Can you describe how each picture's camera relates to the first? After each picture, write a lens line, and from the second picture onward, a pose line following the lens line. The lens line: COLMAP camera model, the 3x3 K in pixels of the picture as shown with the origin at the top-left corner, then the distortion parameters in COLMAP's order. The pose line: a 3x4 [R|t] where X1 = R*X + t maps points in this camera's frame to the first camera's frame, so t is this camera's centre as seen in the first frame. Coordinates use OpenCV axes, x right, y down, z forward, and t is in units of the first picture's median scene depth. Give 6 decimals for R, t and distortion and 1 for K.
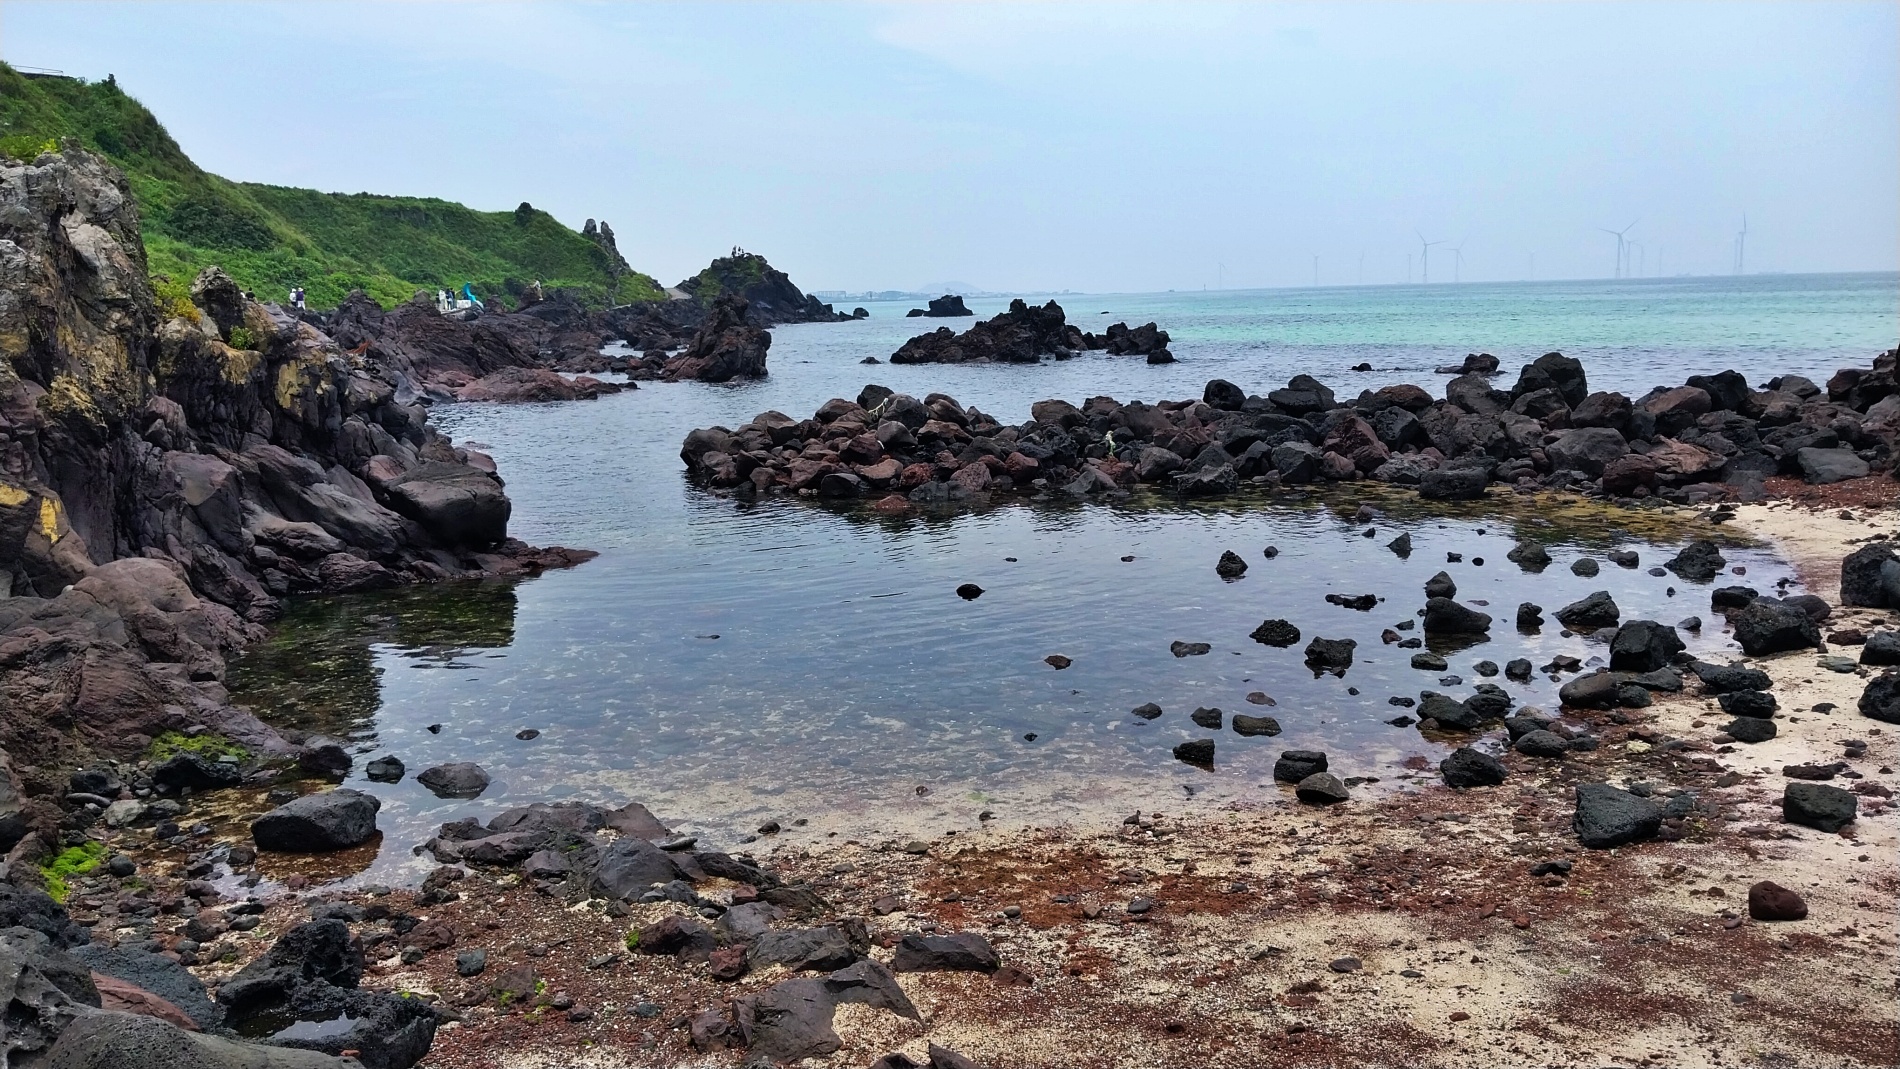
lens RADIAL K [[1467.8, 0, 891.7], [0, 1467.8, 590.5], [0, 0, 1]] dist [-0.005338, -0.002709]
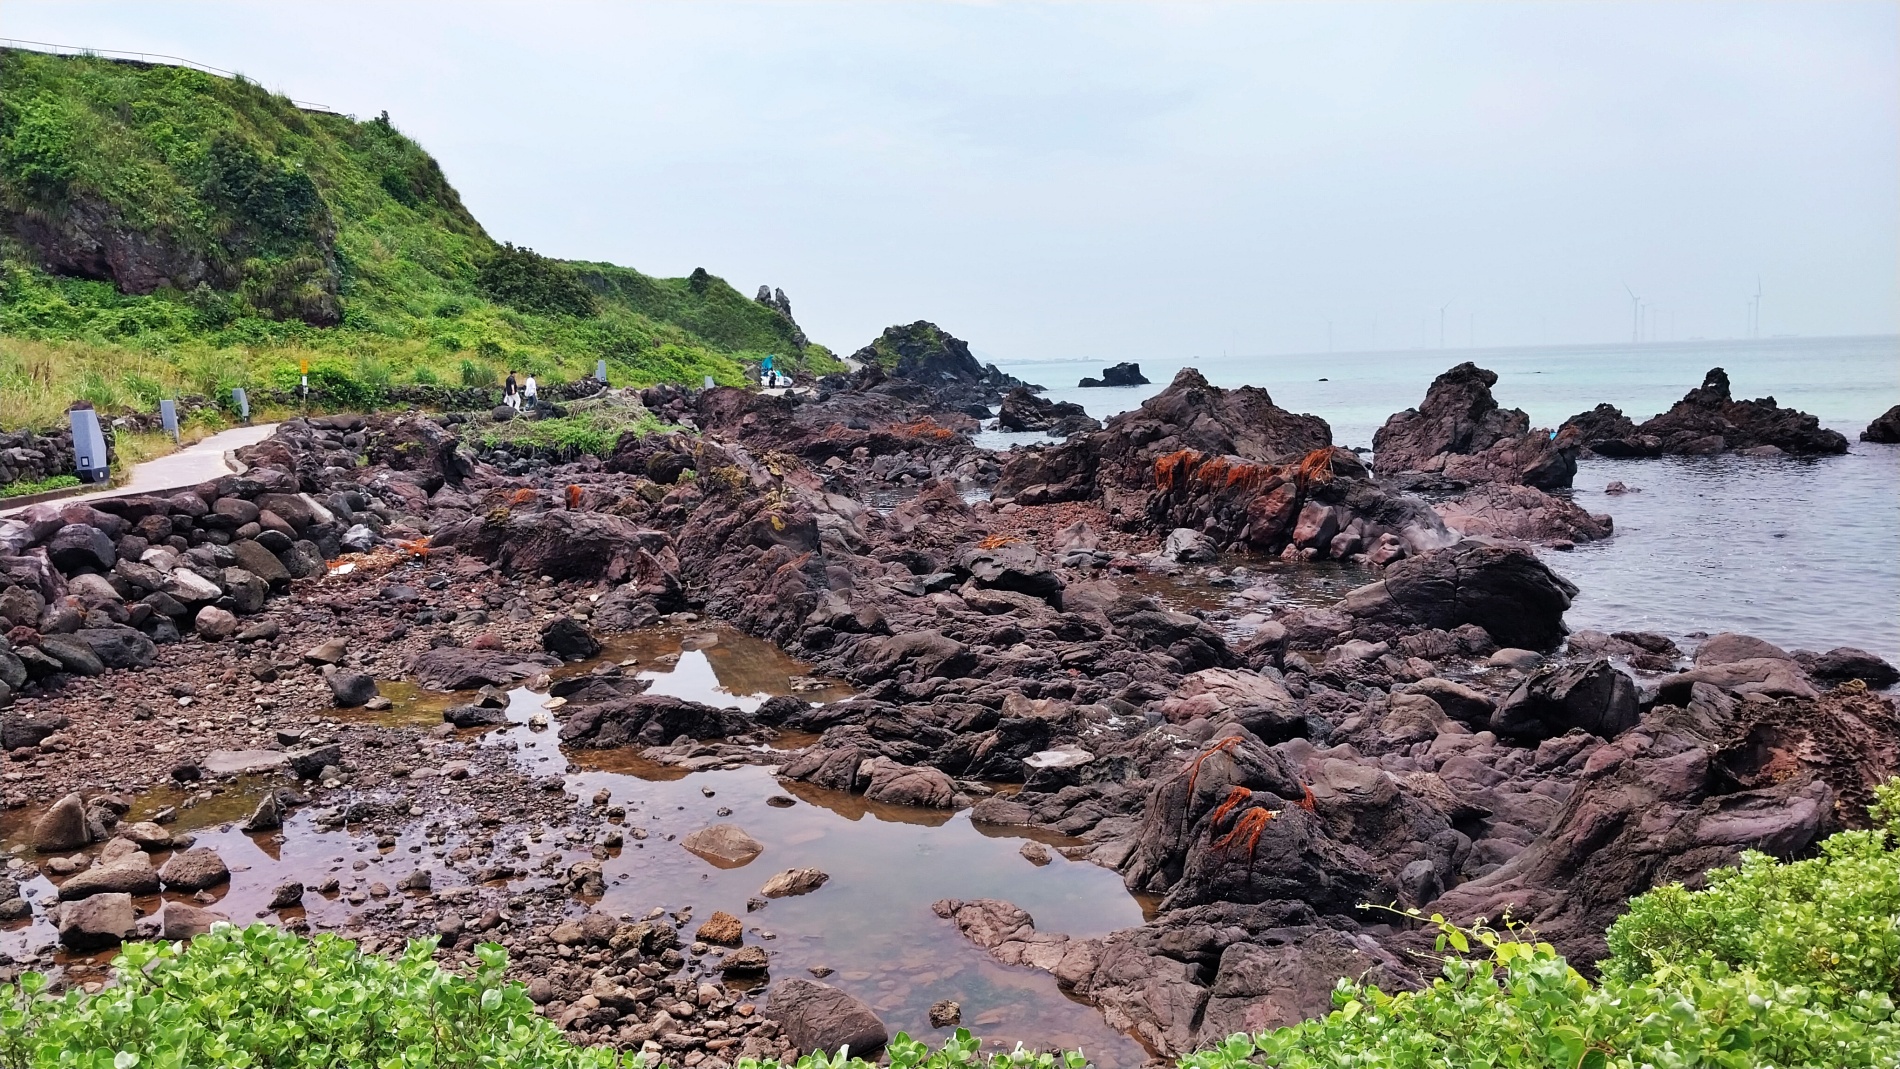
lens RADIAL K [[1479.5, 0, 939.6], [0, 1479.5, 561.3], [0, 0, 1]] dist [-0.017902, 0.010061]
pose [[0.999116, -0.013423, 0.039847, -0.887945], [0.016042, 0.997680, -0.066161, -0.122736], [-0.038866, 0.066741, 0.997013, 0.577550]]
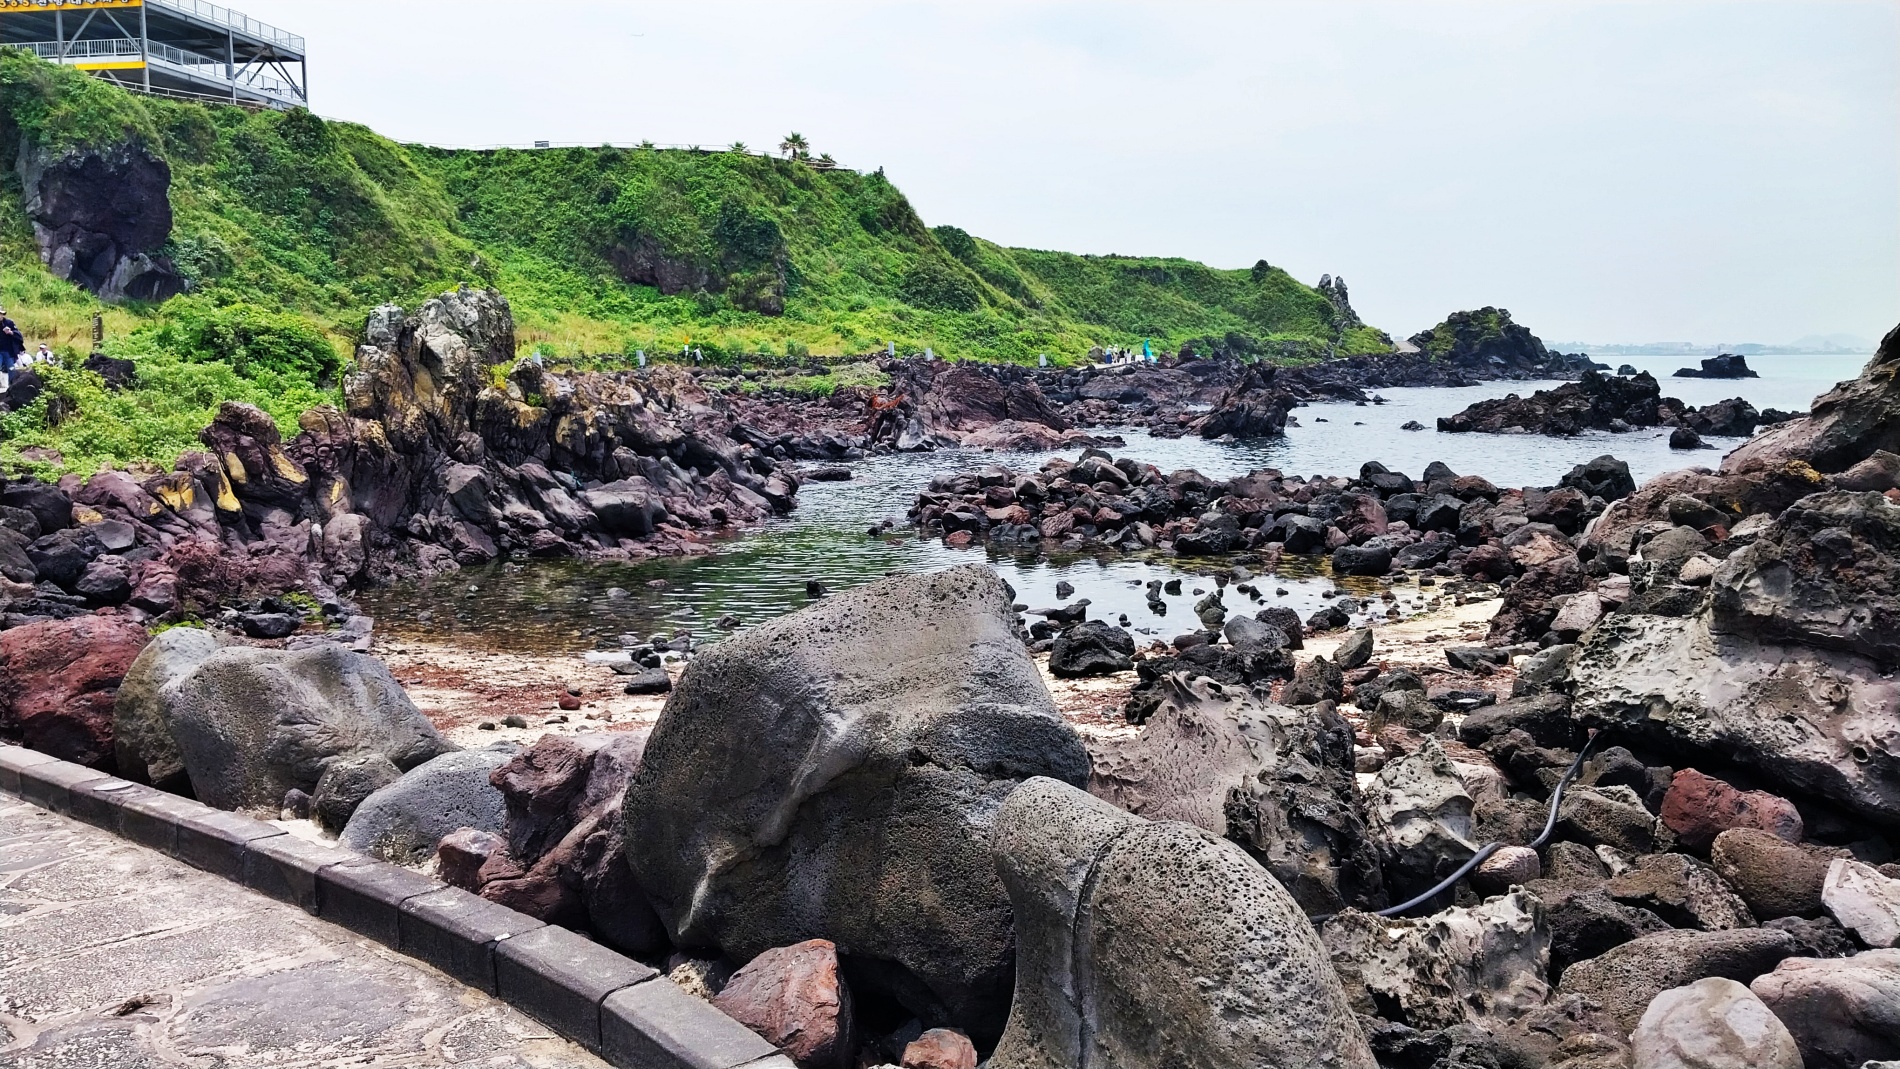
lens RADIAL K [[1461.5, 0, 966.5], [0, 1461.5, 558.6], [0, 0, 1]] dist [0.225811, -0.597323]
pose [[0.881186, 0.086665, -0.464759, 0.489006], [-0.111122, 0.993481, -0.025431, -0.001152], [0.459525, 0.074054, 0.885072, -0.166889]]
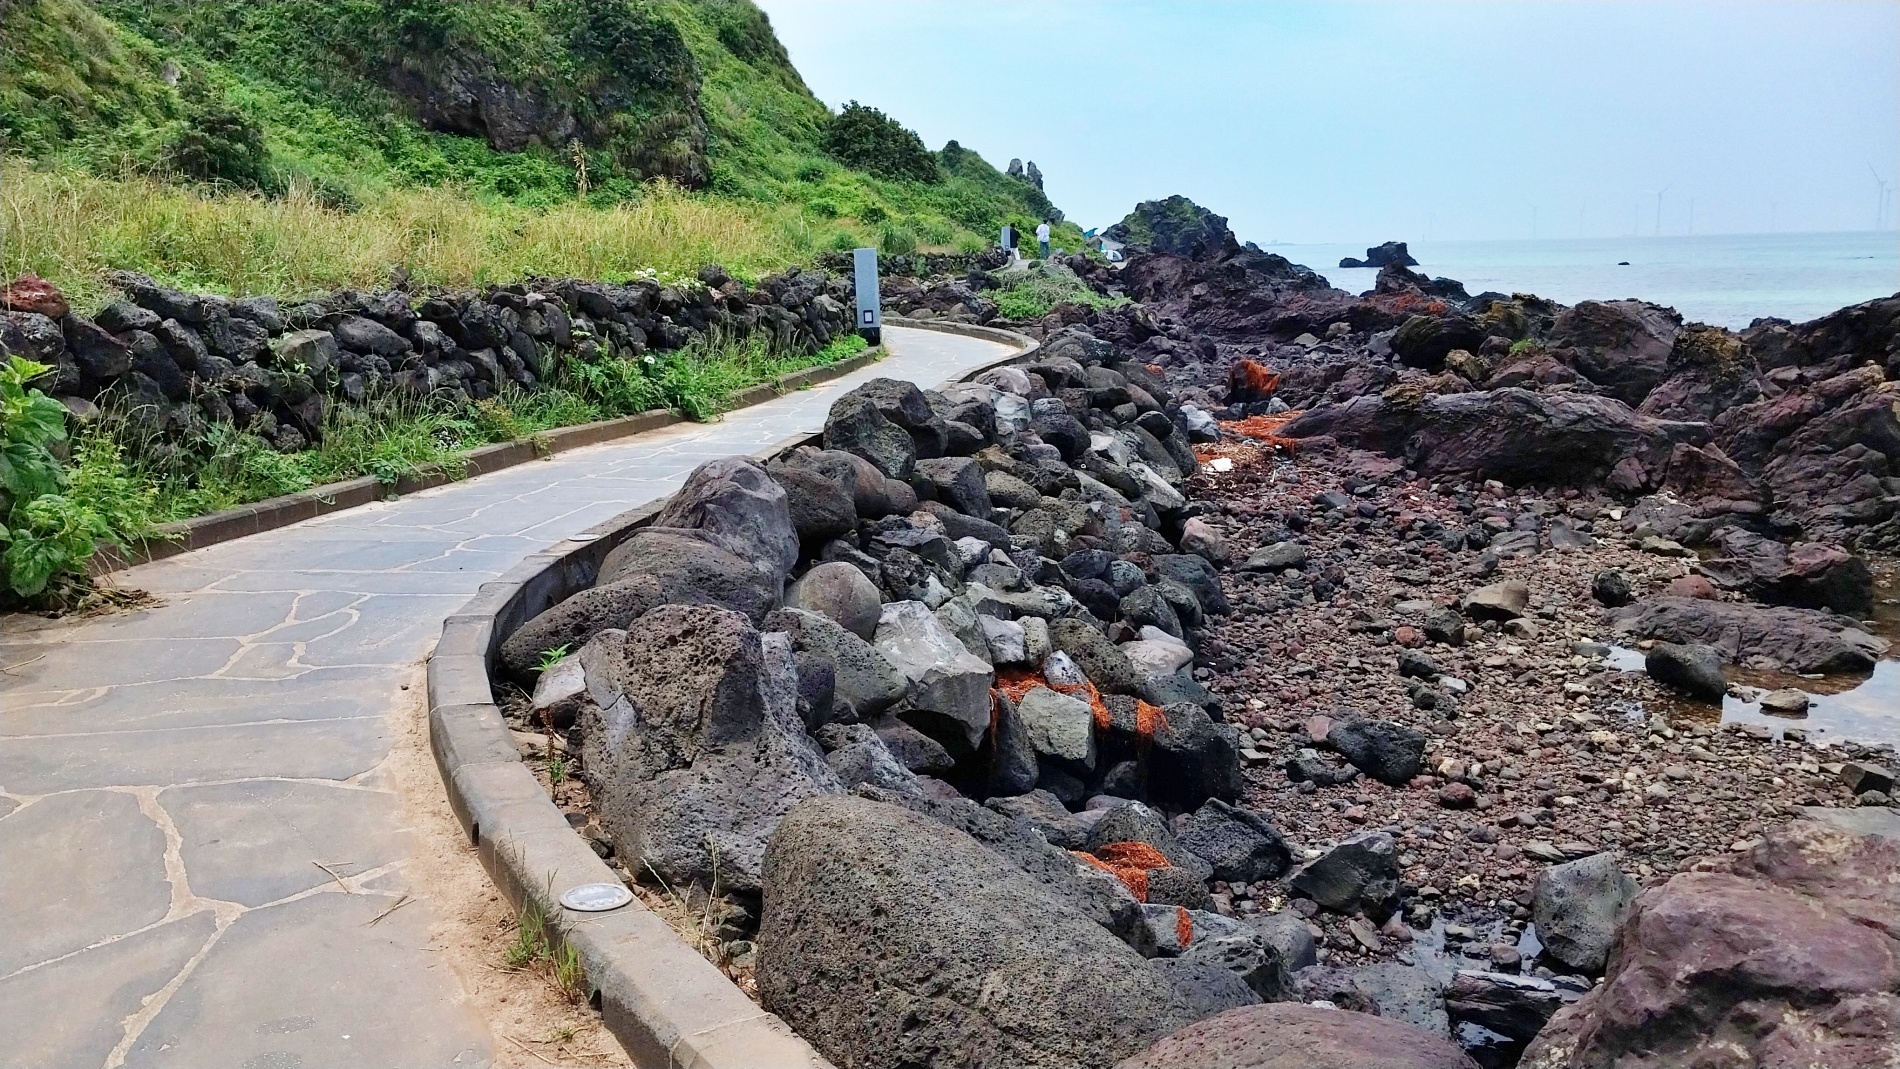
lens RADIAL K [[1477.6, 0, 897.3], [0, 1477.6, 526.4], [0, 0, 1]] dist [-0.000117, 0.005452]
pose [[0.995434, 0.011847, -0.094713, -1.248155], [-0.013138, 0.999829, -0.013016, -0.142994], [0.094543, 0.014201, 0.995419, 0.793247]]
